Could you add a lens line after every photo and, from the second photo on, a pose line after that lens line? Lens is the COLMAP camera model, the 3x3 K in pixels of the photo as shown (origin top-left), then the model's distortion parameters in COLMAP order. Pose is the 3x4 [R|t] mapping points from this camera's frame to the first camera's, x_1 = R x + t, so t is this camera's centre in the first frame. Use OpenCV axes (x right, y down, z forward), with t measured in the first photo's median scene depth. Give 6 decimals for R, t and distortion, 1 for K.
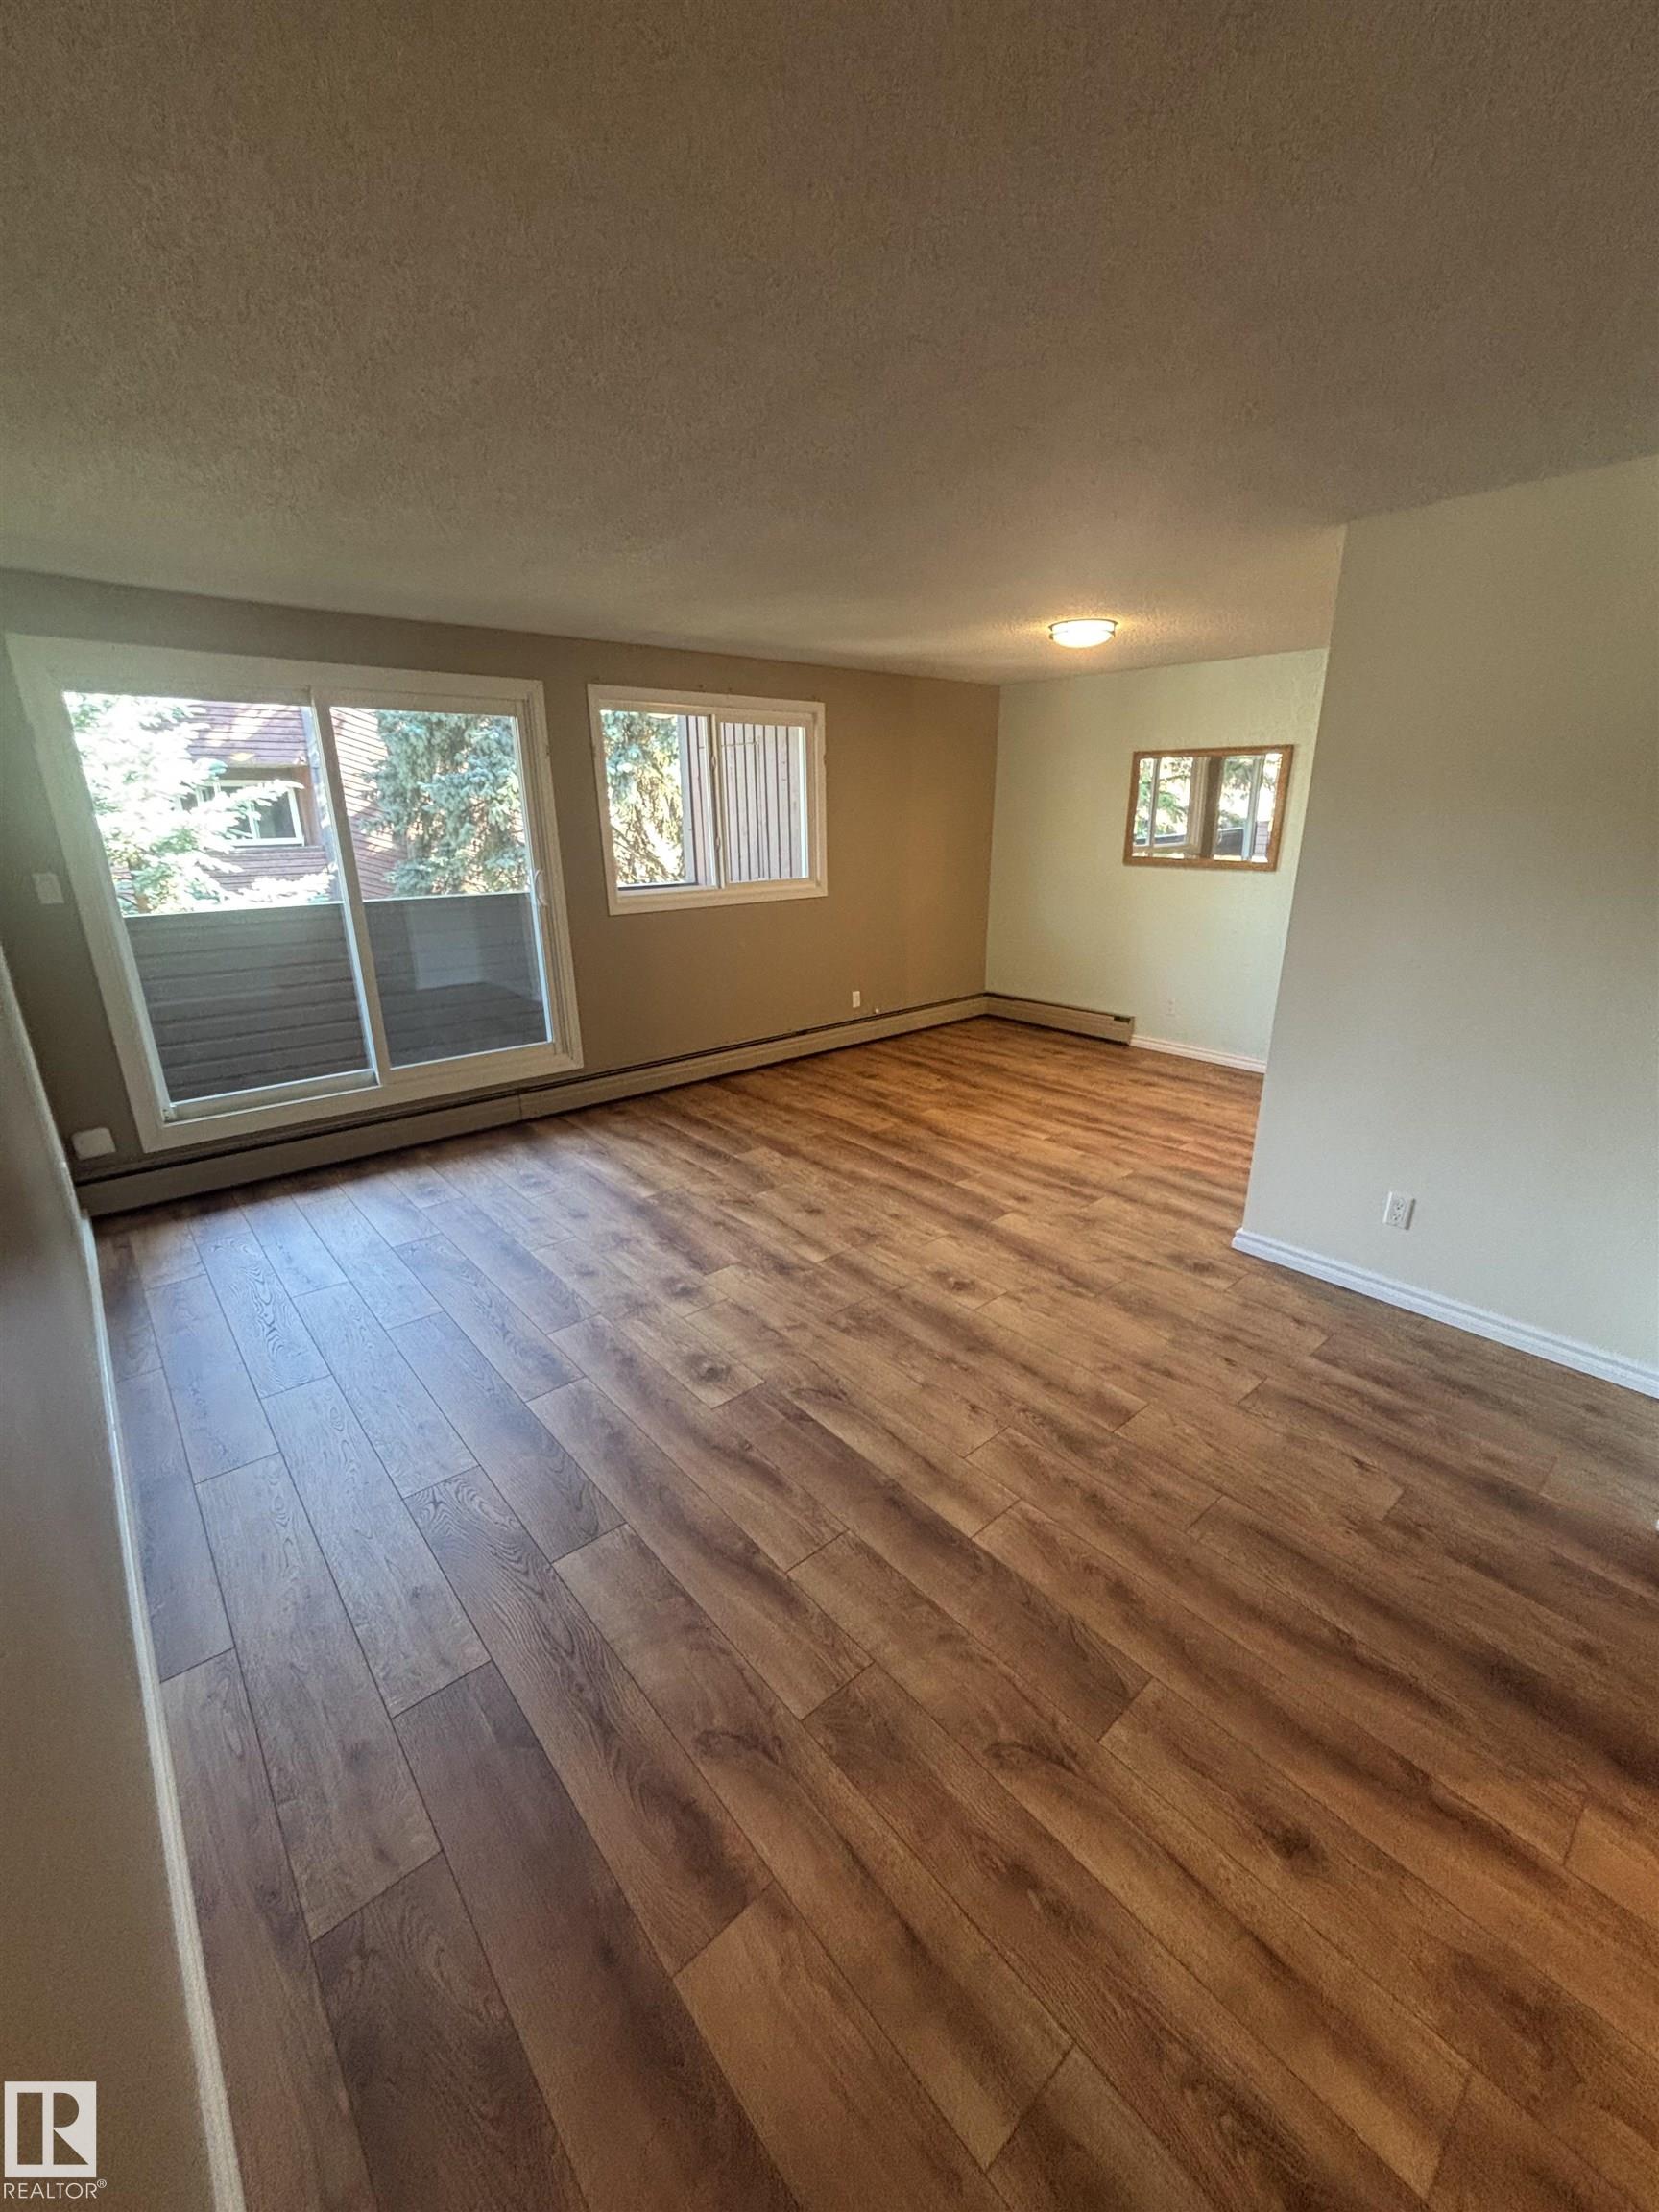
lens RADIAL K [[885.7, 0, 828.5], [0, 885.7, 1117.5], [0, 0, 1]] dist [-0.001099, 0.000355]
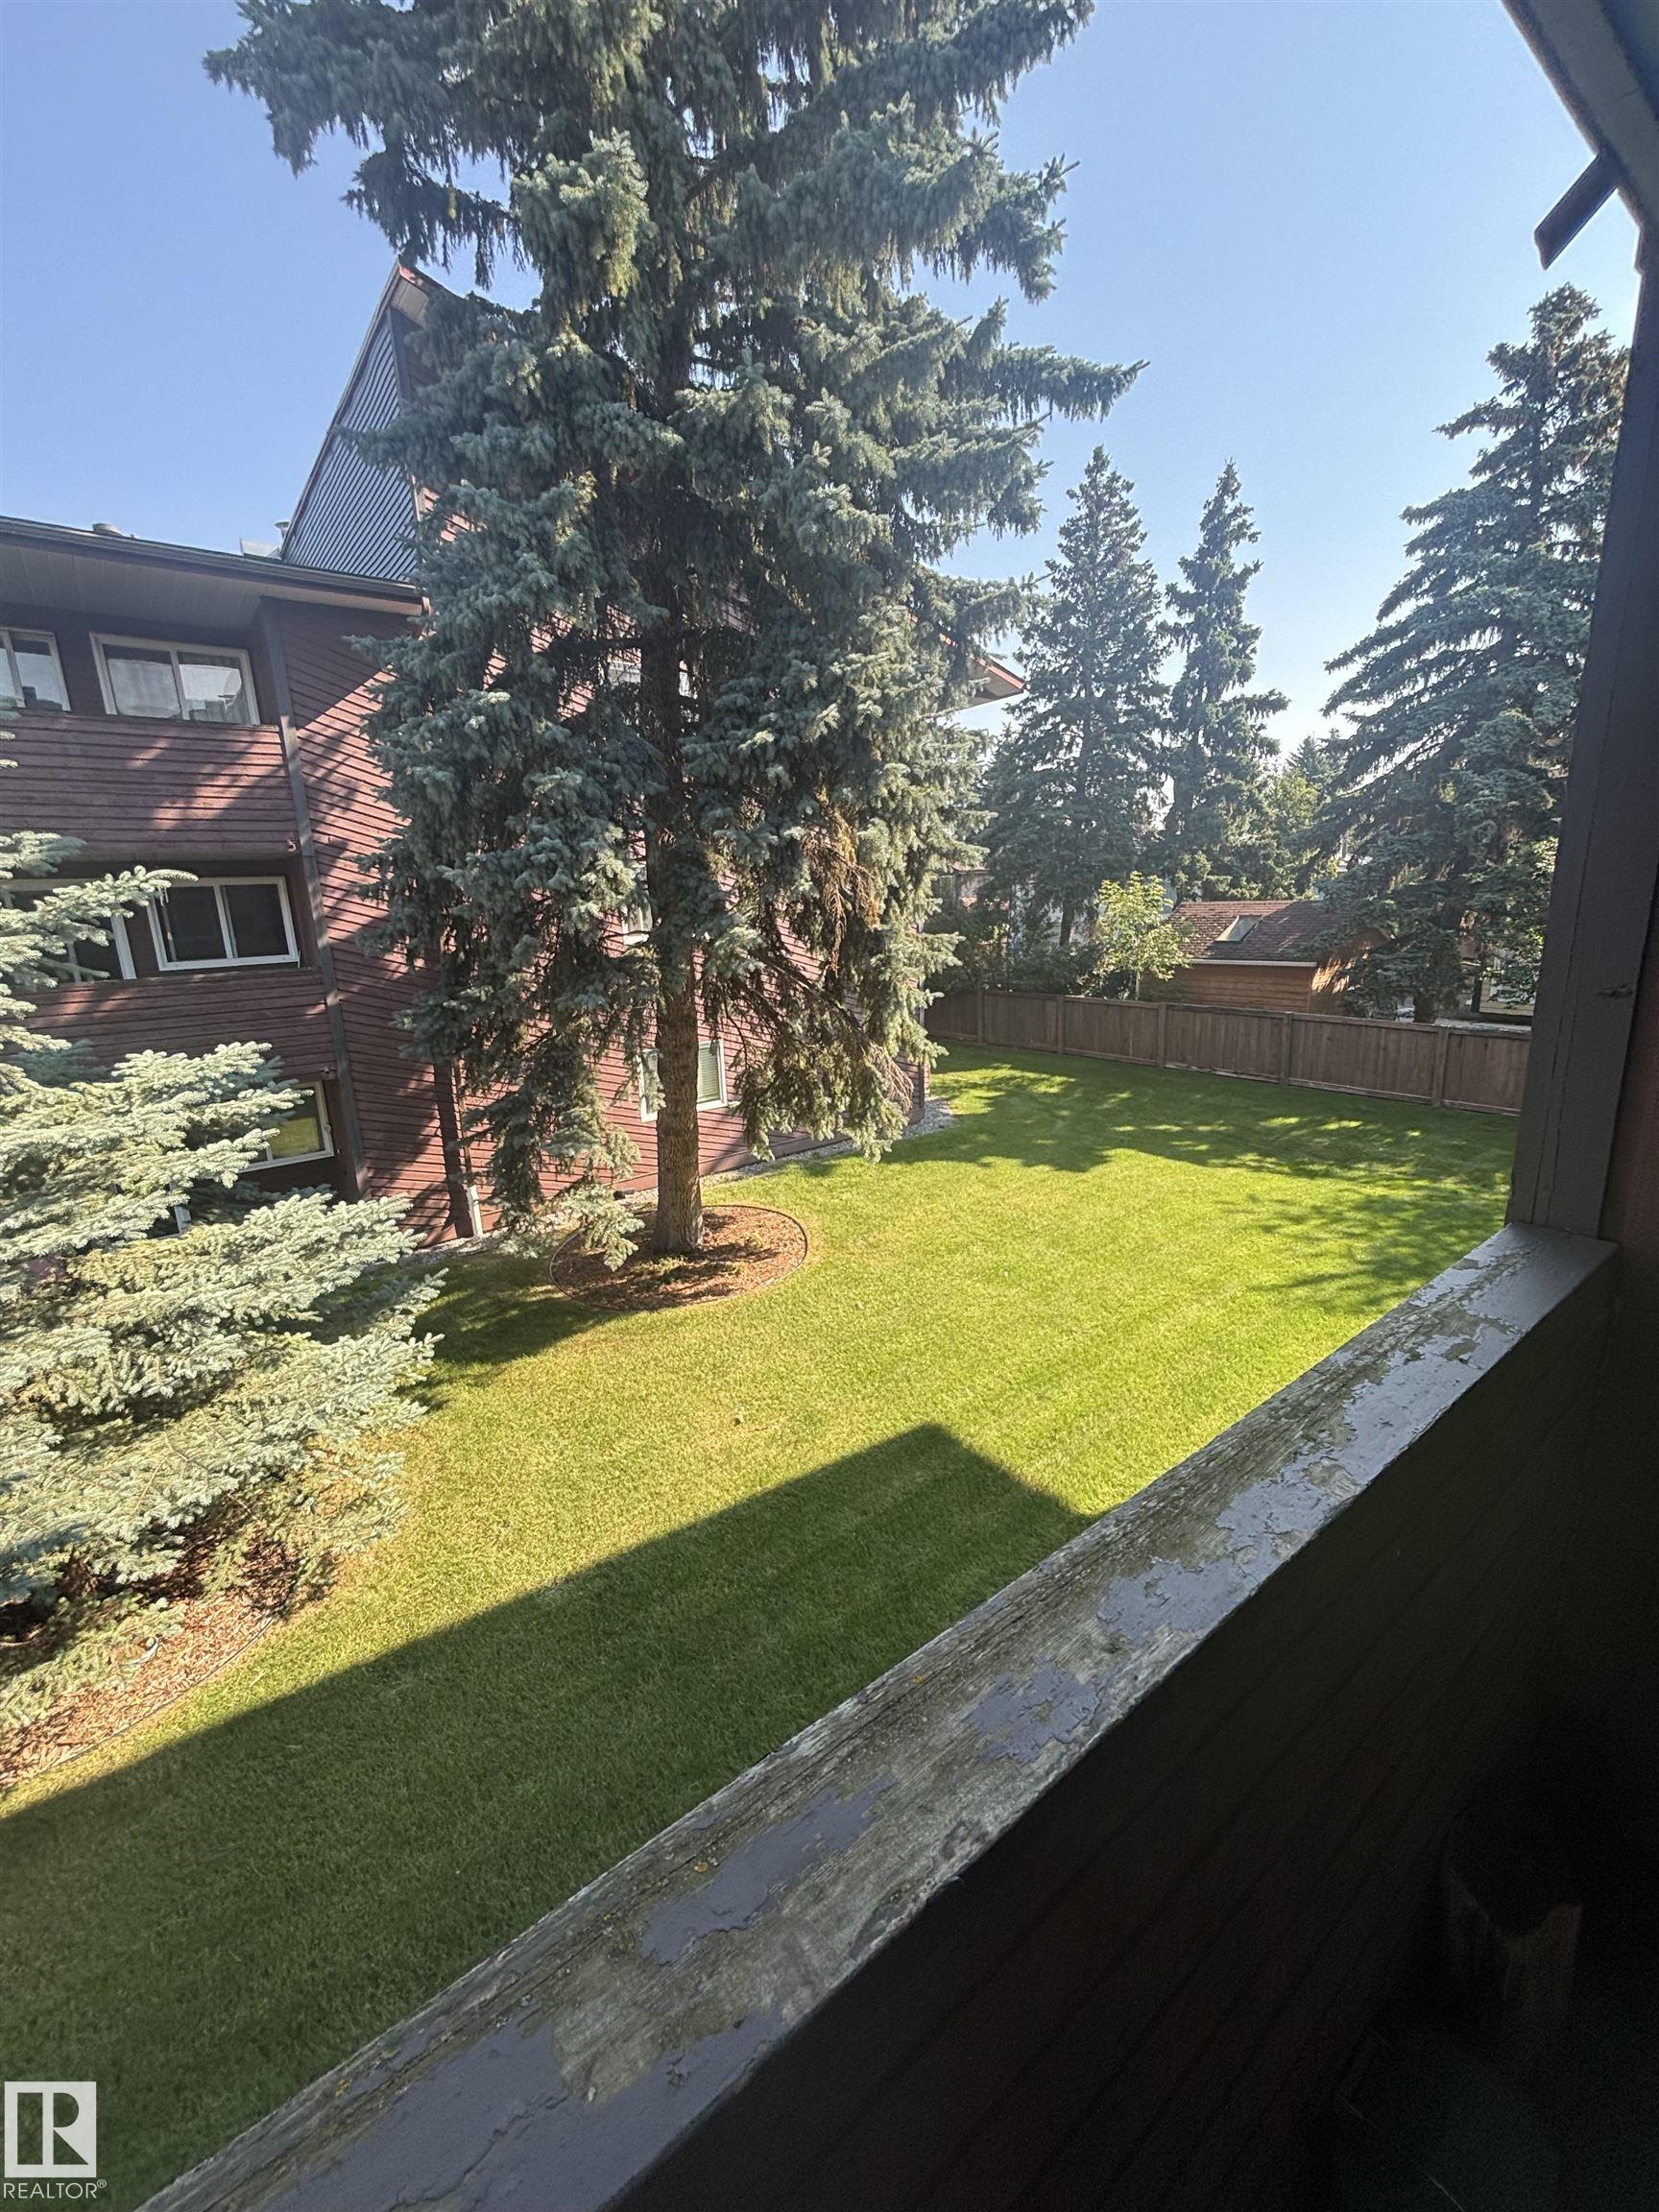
lens RADIAL K [[885.7, 0, 832.0], [0, 885.7, 1120.0], [0, 0, 1]] dist [-0.001099, 0.000355]
pose [[0.998310, -0.014226, -0.056352, -0.174979], [0.009318, 0.996215, -0.086424, -0.157957], [0.057368, 0.085753, 0.994663, 0.441954]]
